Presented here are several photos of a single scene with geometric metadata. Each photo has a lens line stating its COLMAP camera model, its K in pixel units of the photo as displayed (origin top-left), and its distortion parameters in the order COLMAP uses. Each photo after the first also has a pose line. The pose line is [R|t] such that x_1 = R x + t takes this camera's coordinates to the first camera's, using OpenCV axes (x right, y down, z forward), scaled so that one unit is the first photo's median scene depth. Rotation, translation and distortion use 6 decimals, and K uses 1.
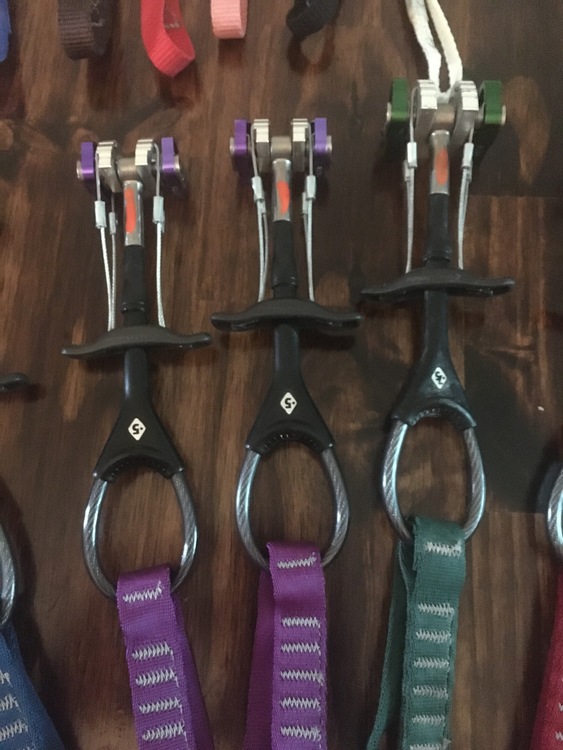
lens RADIAL K [[637.5, 0, 281.5], [0, 637.5, 375.0], [0, 0, 1]] dist [0.011390, -0.100571]
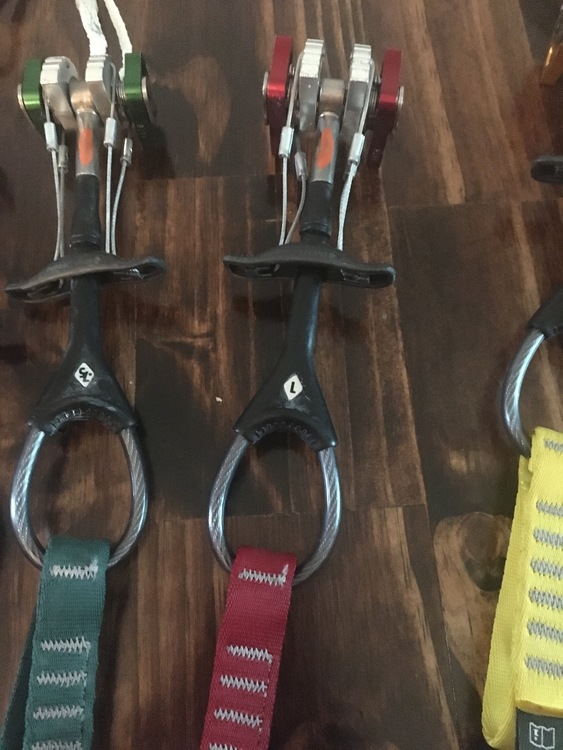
lens RADIAL K [[637.5, 0, 281.5], [0, 637.5, 375.0], [0, 0, 1]] dist [0.011390, -0.100571]
pose [[0.988800, -0.101745, 0.109189, 0.399368], [0.110529, 0.990835, -0.077655, 0.097707], [-0.100287, 0.088854, 0.990983, 0.105002]]
